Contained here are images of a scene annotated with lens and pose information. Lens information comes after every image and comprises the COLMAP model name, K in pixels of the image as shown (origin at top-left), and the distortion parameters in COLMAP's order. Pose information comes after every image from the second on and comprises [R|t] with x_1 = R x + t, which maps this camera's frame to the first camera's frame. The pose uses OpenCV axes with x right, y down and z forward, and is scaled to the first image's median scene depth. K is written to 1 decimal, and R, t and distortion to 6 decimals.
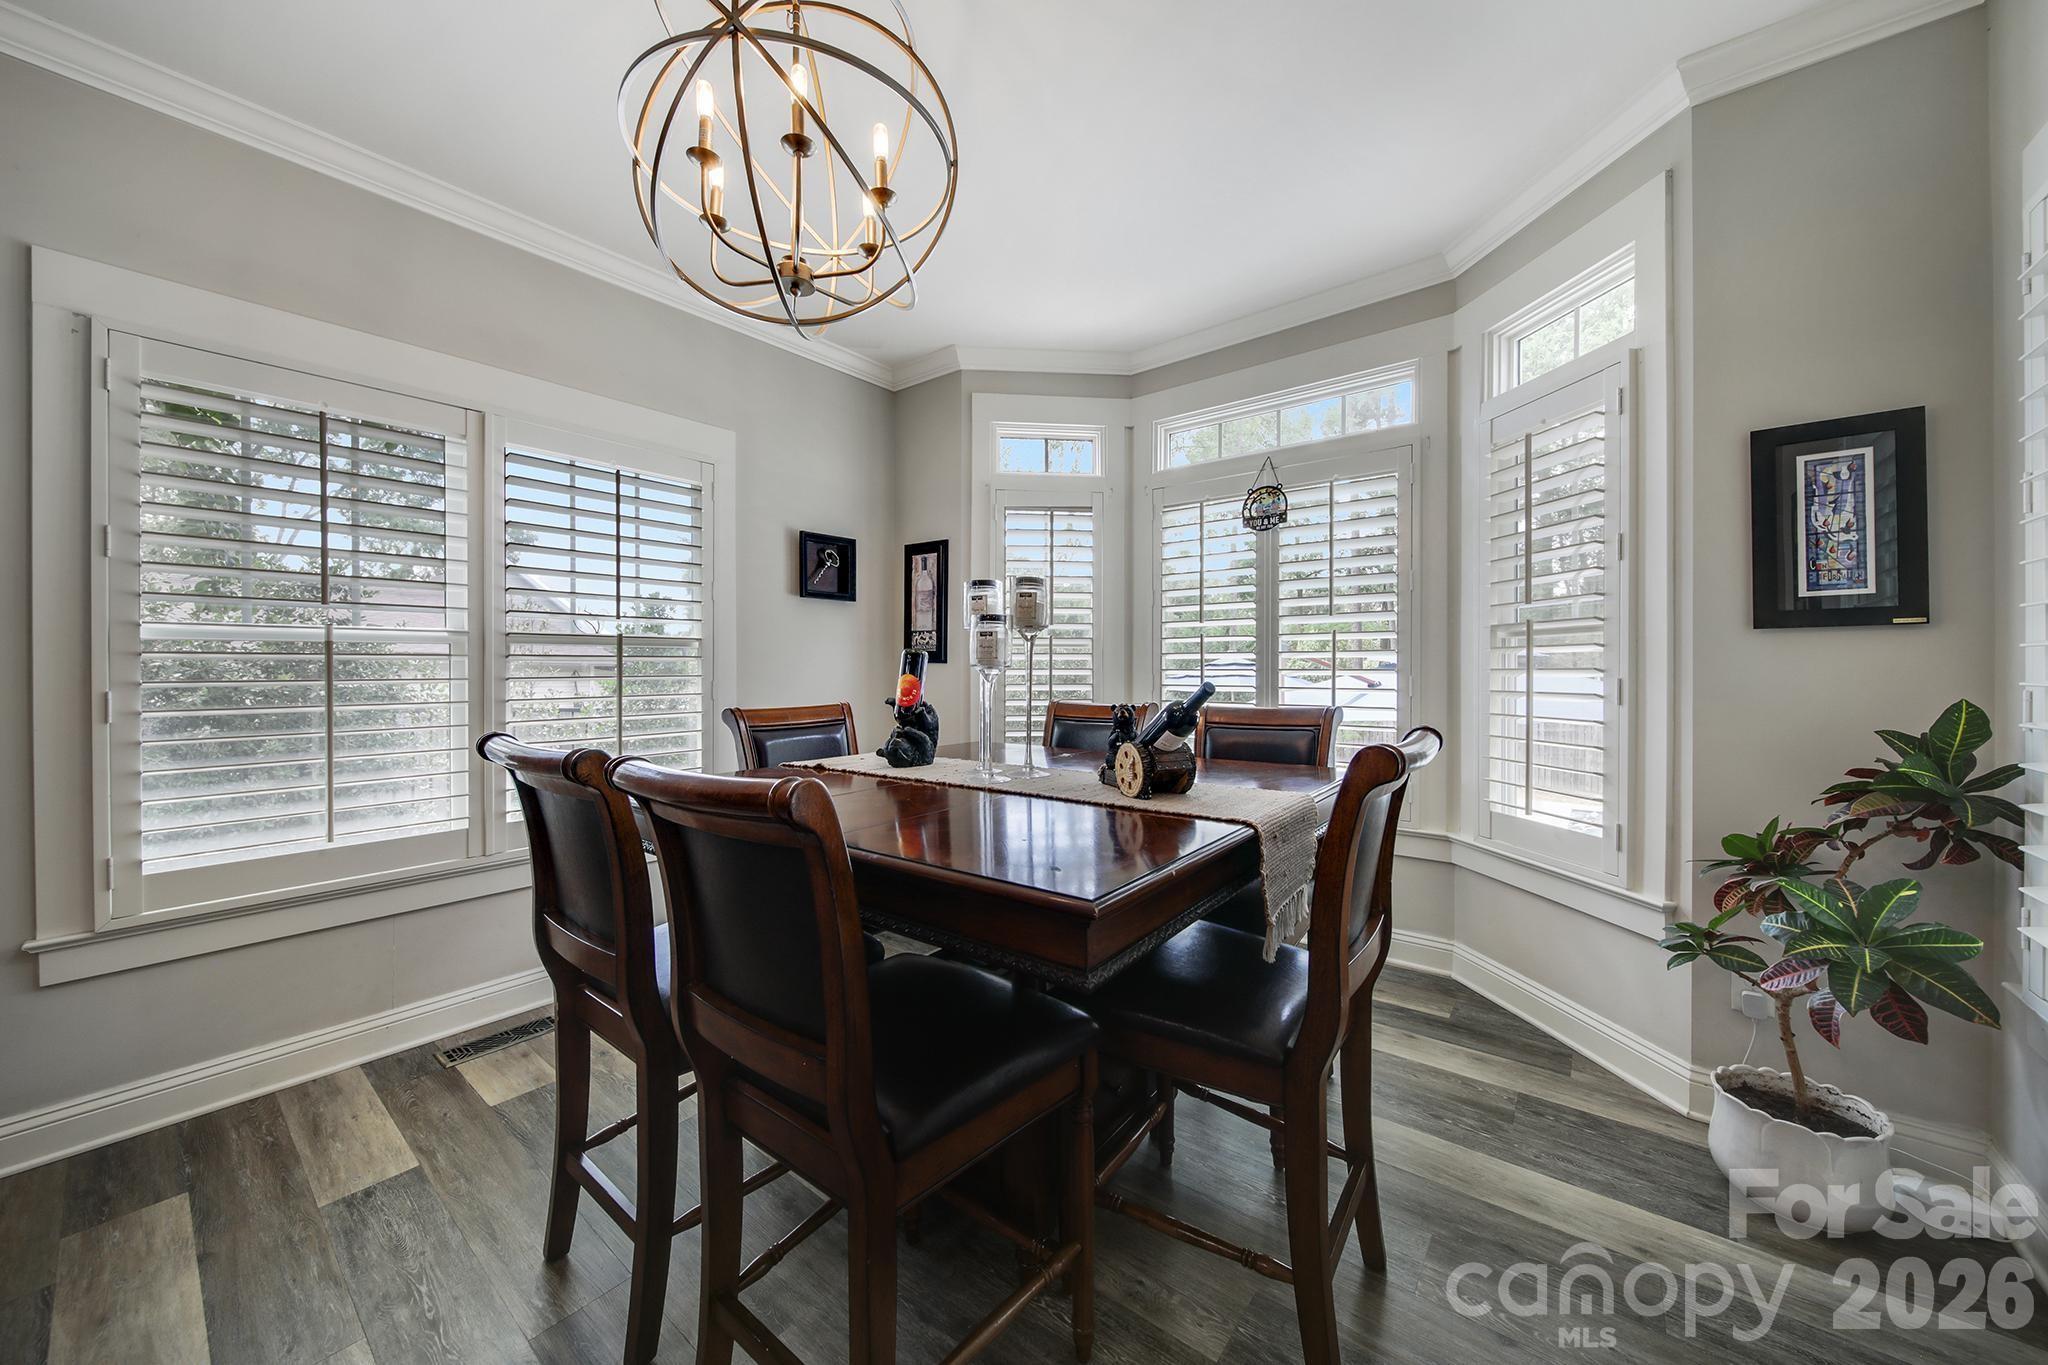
lens RADIAL K [[716.8, 0, 1021.9], [0, 716.8, 669.7], [0, 0, 1]] dist [0.001433, -0.002389]
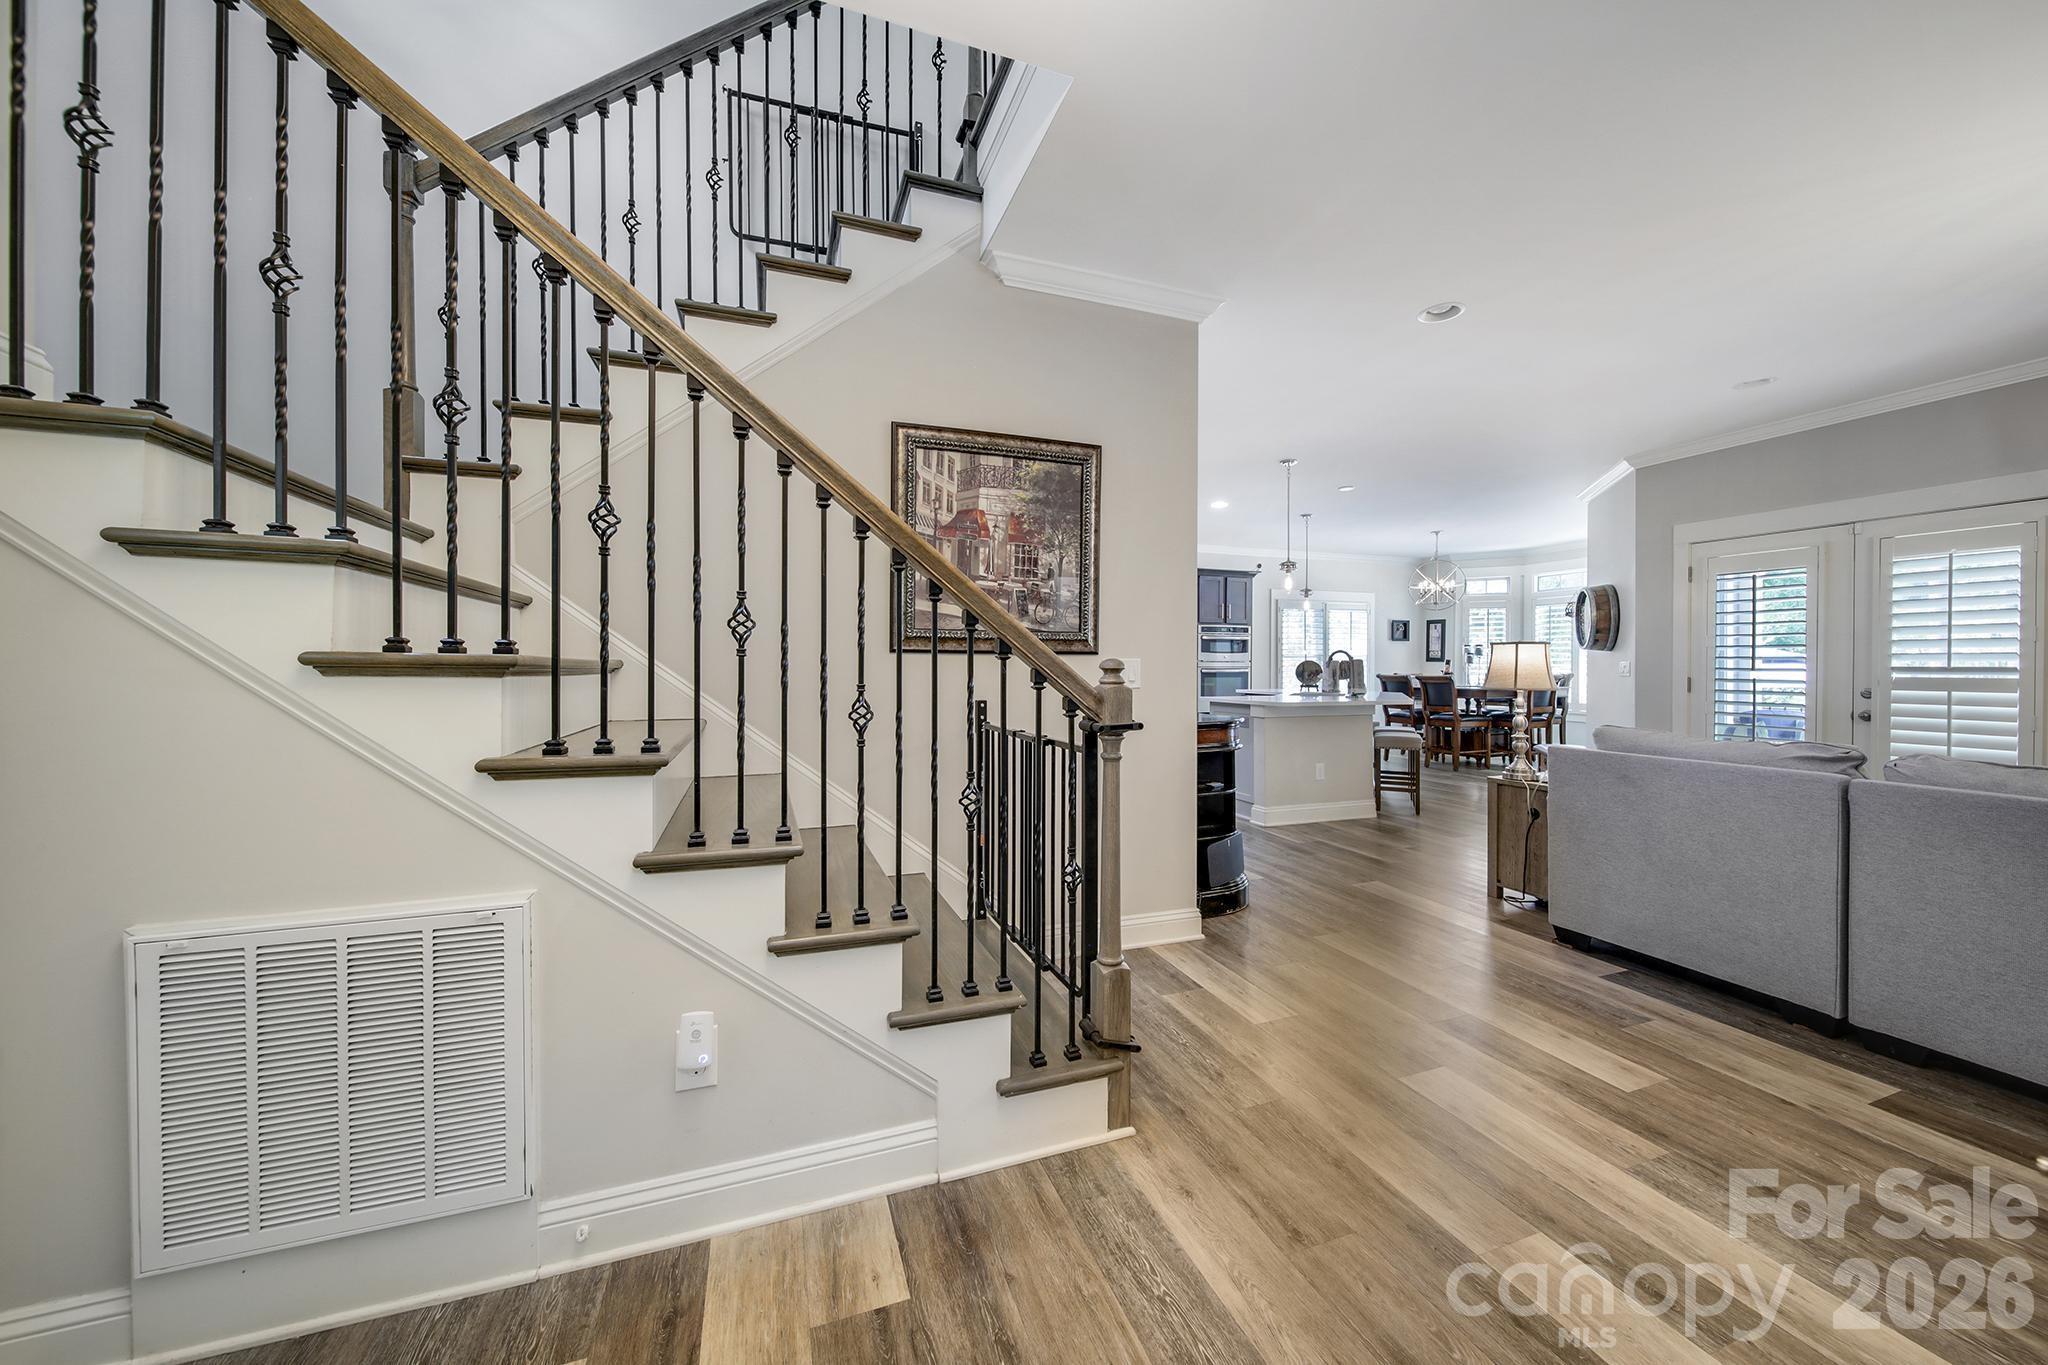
lens RADIAL K [[716.8, 0, 1021.9], [0, 716.8, 669.7], [0, 0, 1]] dist [0.001433, -0.002389]
pose [[0.848572, 0.004489, -0.529061, -0.024259], [-0.003609, 0.999990, 0.002696, 0.021349], [0.529067, -0.000378, 0.848580, -2.522074]]
